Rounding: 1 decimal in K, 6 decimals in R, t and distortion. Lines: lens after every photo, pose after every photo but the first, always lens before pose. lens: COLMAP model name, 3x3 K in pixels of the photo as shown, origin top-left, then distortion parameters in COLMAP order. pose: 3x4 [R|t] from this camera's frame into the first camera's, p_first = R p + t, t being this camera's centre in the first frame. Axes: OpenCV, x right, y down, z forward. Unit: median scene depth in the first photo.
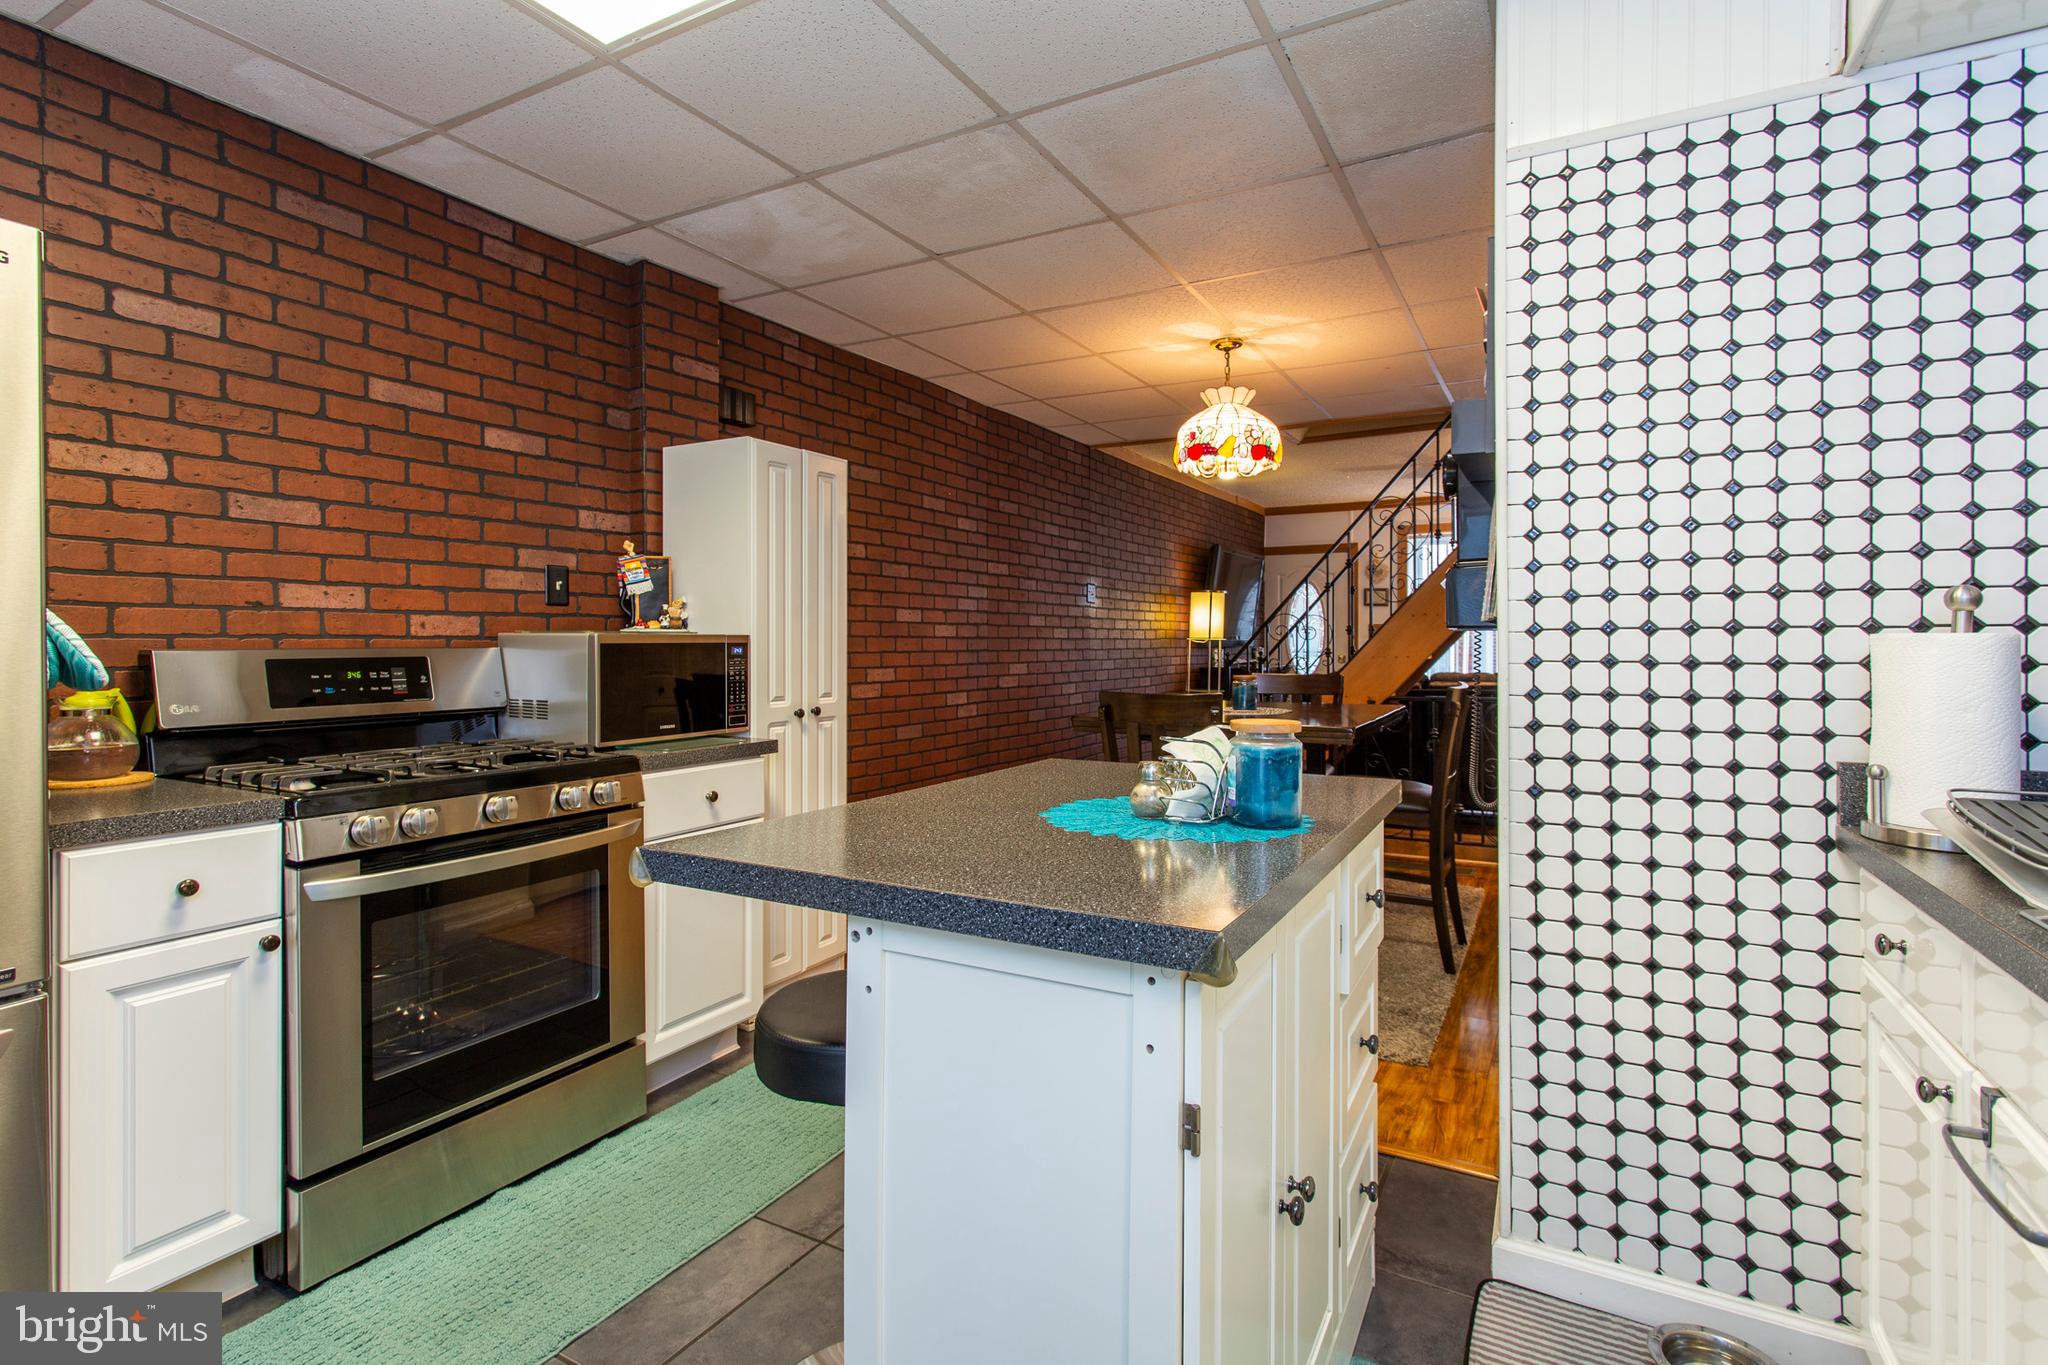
lens RADIAL K [[989.8, 0, 1029.6], [0, 989.8, 637.5], [0, 0, 1]] dist [0.011274, 0.000438]
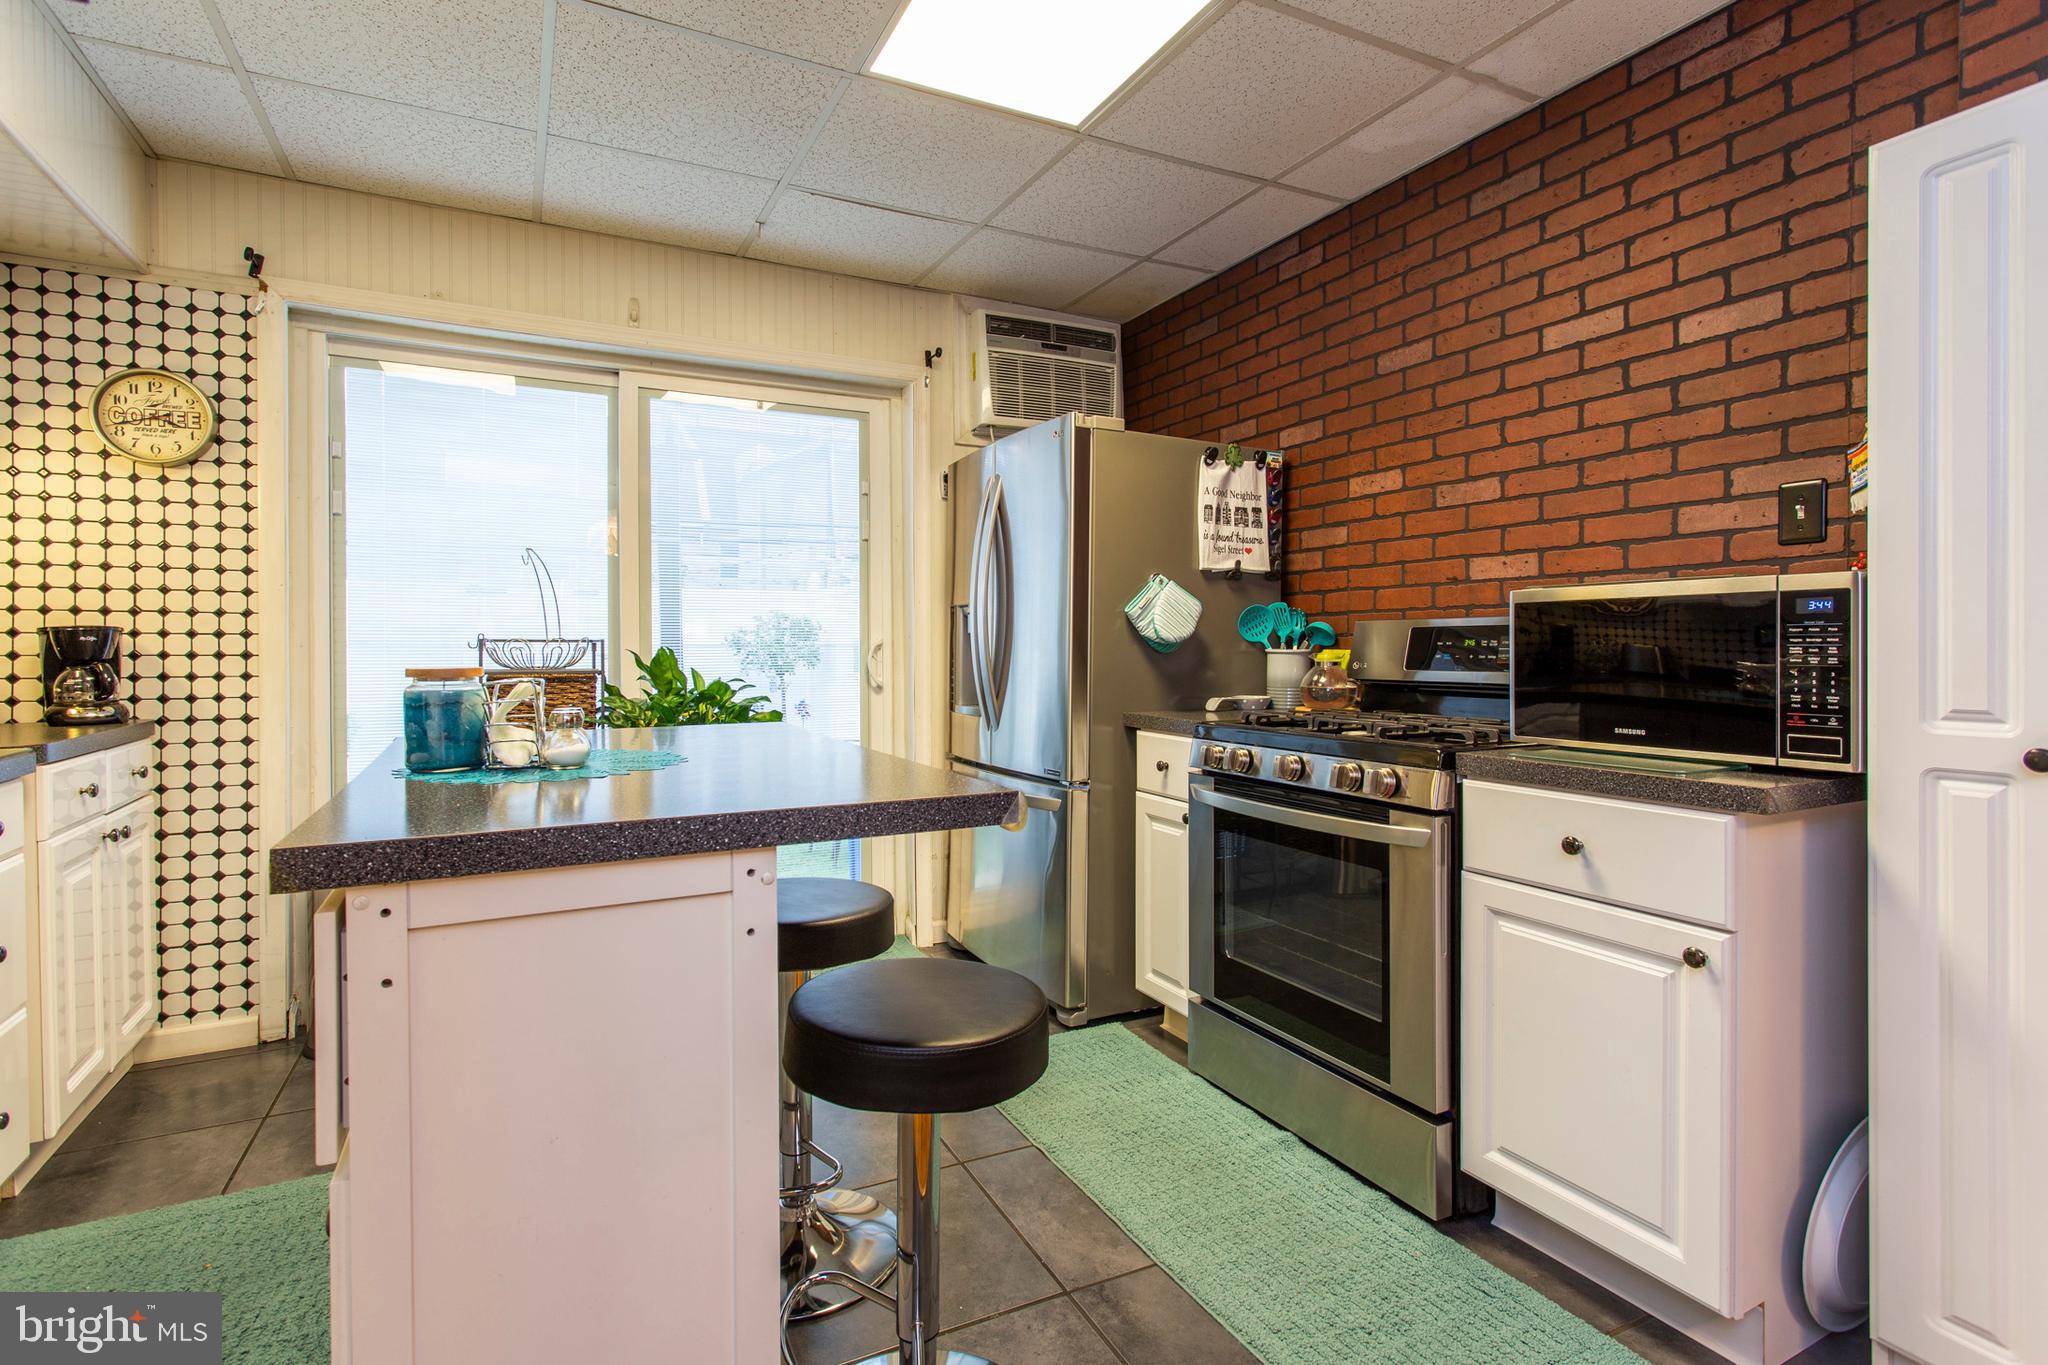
lens RADIAL K [[983.6, 0, 1020.1], [0, 983.6, 656.6], [0, 0, 1]] dist [0.000328, 0.000841]
pose [[-0.559710, 0.010334, -0.828624, 0.408511], [0.006180, 0.999946, 0.008296, 0.039899], [0.828666, -0.000477, -0.559744, 1.154171]]
